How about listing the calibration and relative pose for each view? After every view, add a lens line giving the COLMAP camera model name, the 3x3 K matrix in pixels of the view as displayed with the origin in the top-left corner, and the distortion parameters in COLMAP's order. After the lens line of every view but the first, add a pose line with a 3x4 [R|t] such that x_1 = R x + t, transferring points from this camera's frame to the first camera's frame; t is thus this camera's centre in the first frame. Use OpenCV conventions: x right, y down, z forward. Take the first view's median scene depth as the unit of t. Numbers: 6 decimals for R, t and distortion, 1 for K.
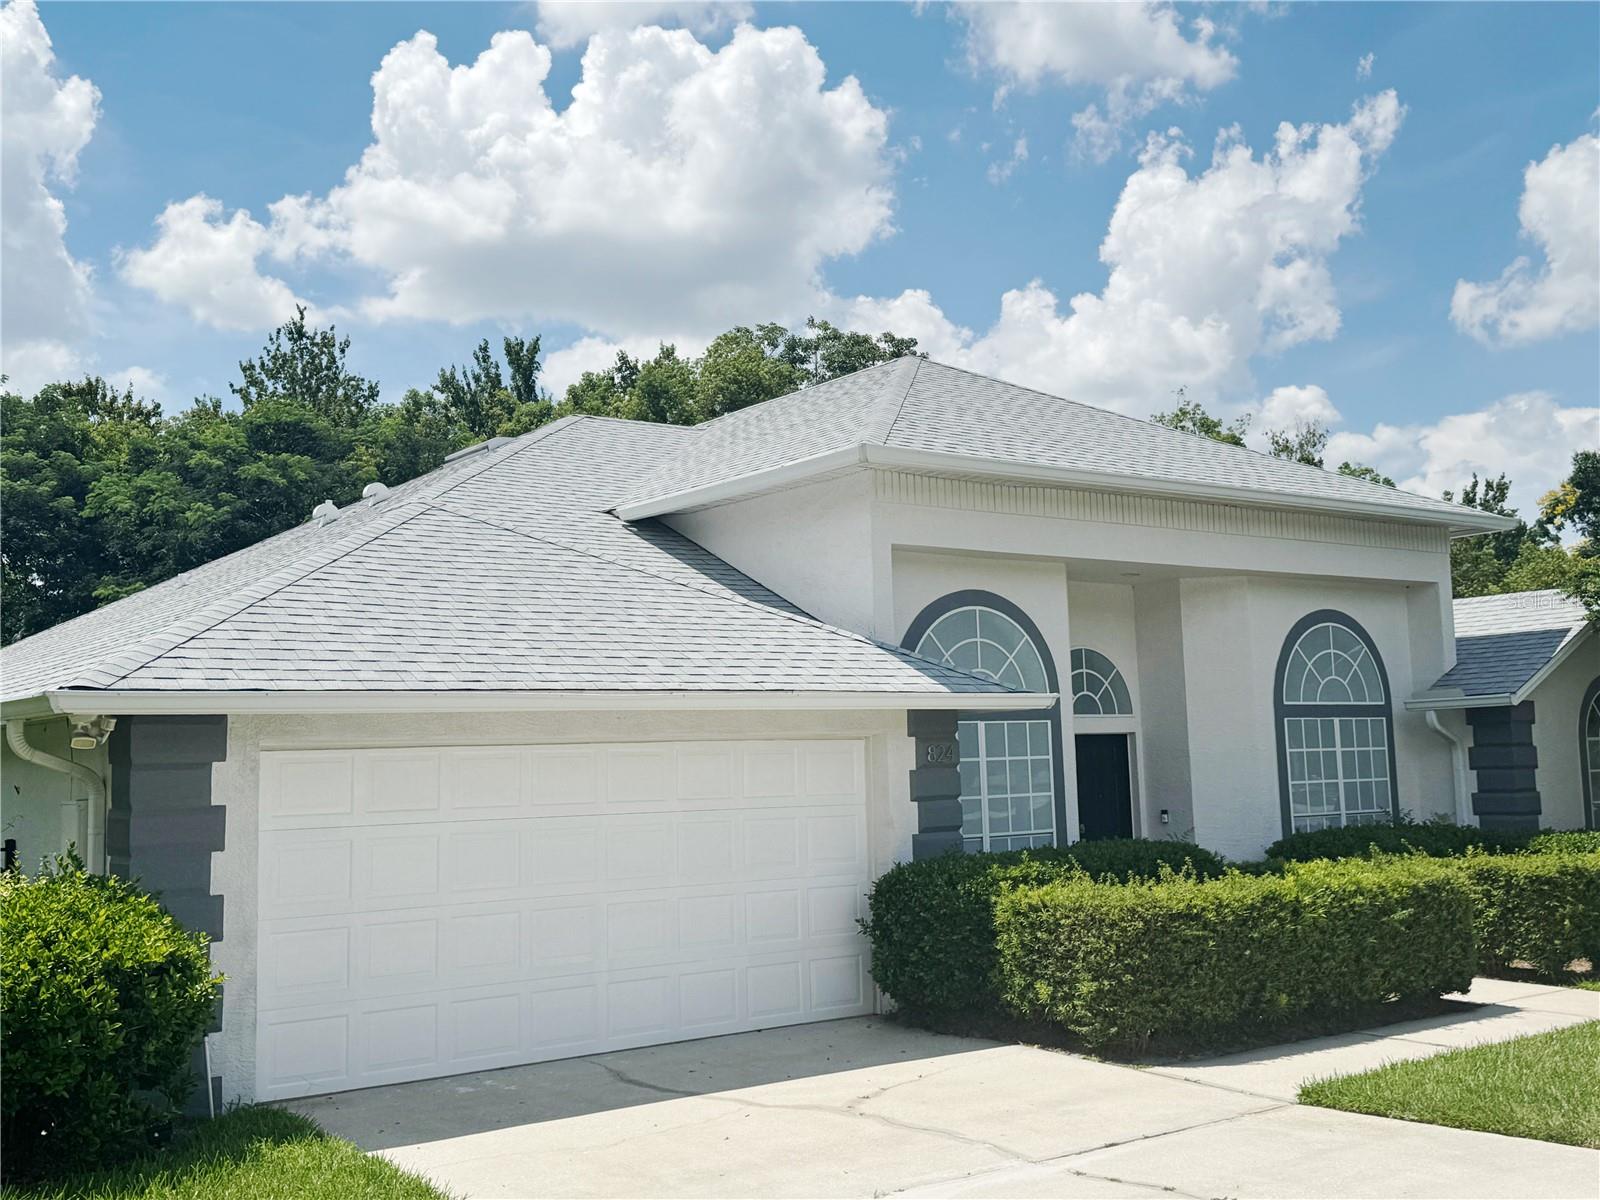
lens RADIAL K [[1617.5, 0, 800.0], [0, 1617.5, 600.0], [0, 0, 1]] dist [0.116416, -0.010144]
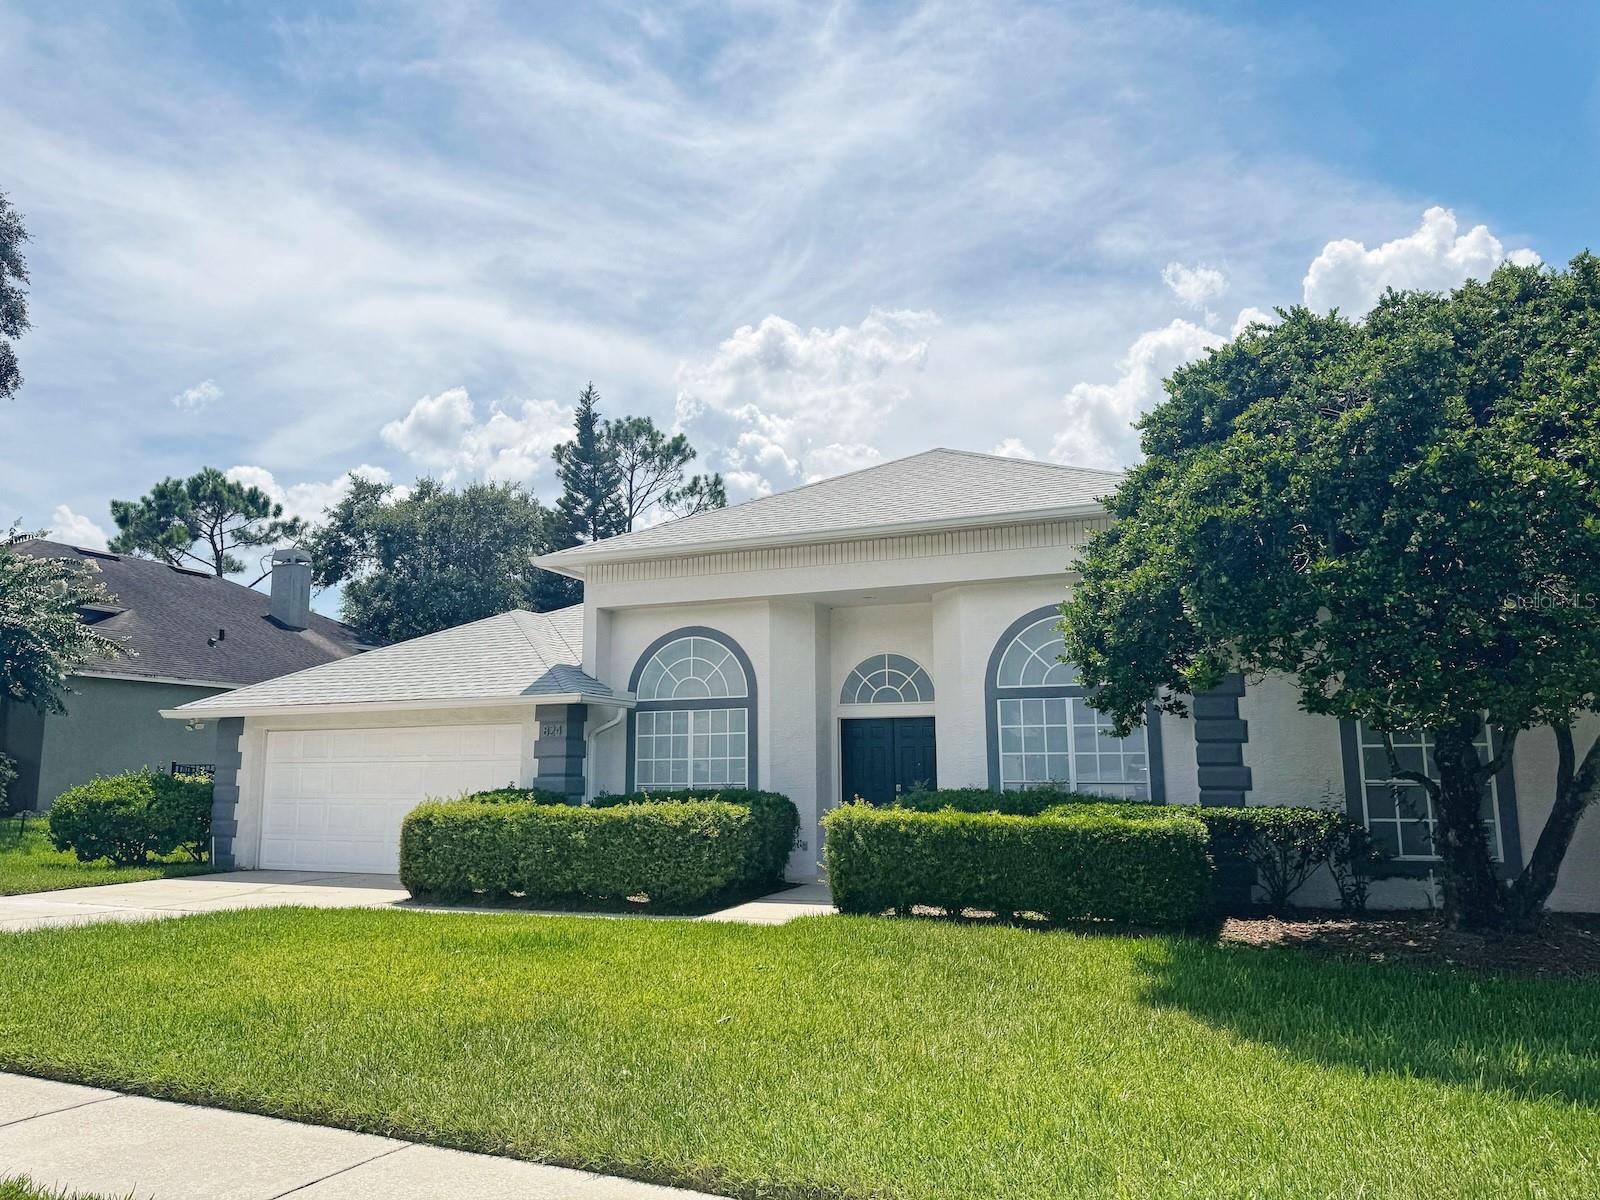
lens RADIAL K [[1105.7, 0, 800.0], [0, 1105.7, 600.0], [0, 0, 1]] dist [0.100634, -0.135118]
pose [[0.519174, -0.109661, -0.847604, 0.919128], [0.077913, 0.993678, -0.080836, 0.053757], [0.851110, -0.024072, 0.524436, 0.449752]]
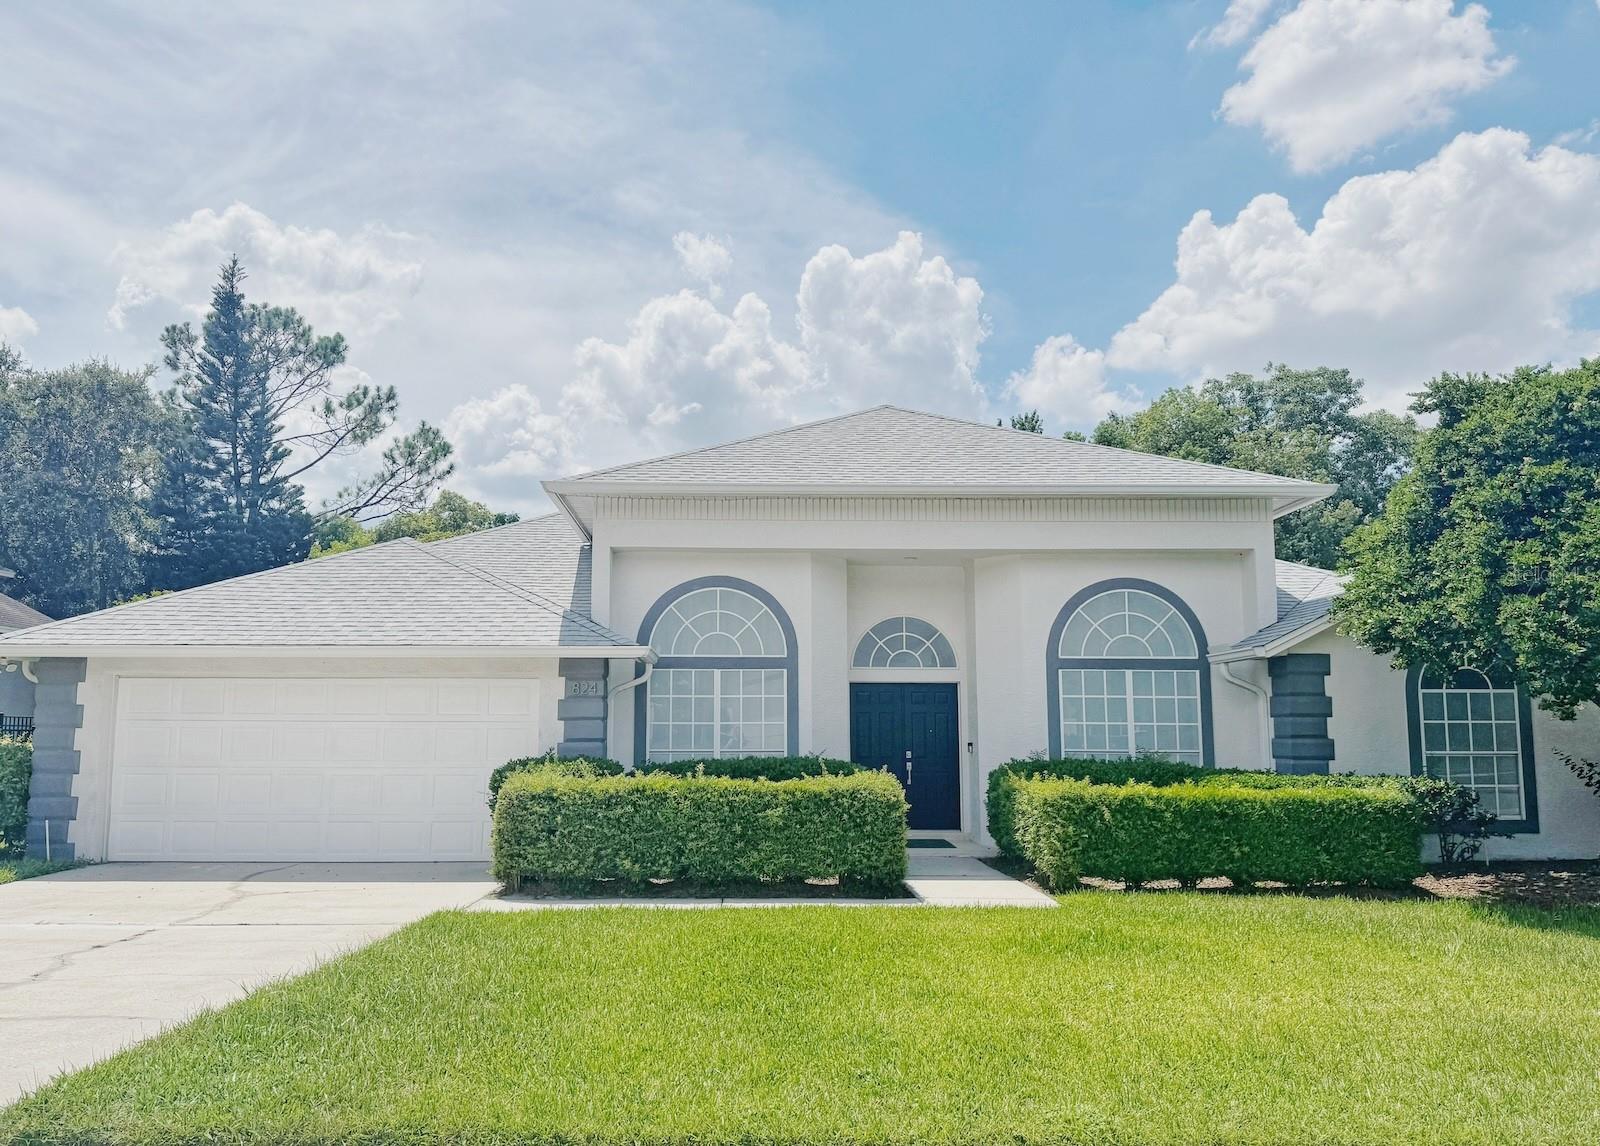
lens RADIAL K [[1139.8, 0, 770.3], [0, 1139.8, 597.3], [0, 0, 1]] dist [0.100511, -0.130664]
pose [[0.821571, -0.037740, -0.568856, 0.603720], [0.032789, 0.999283, -0.018940, 0.027787], [0.569163, -0.003091, 0.822219, 0.182658]]
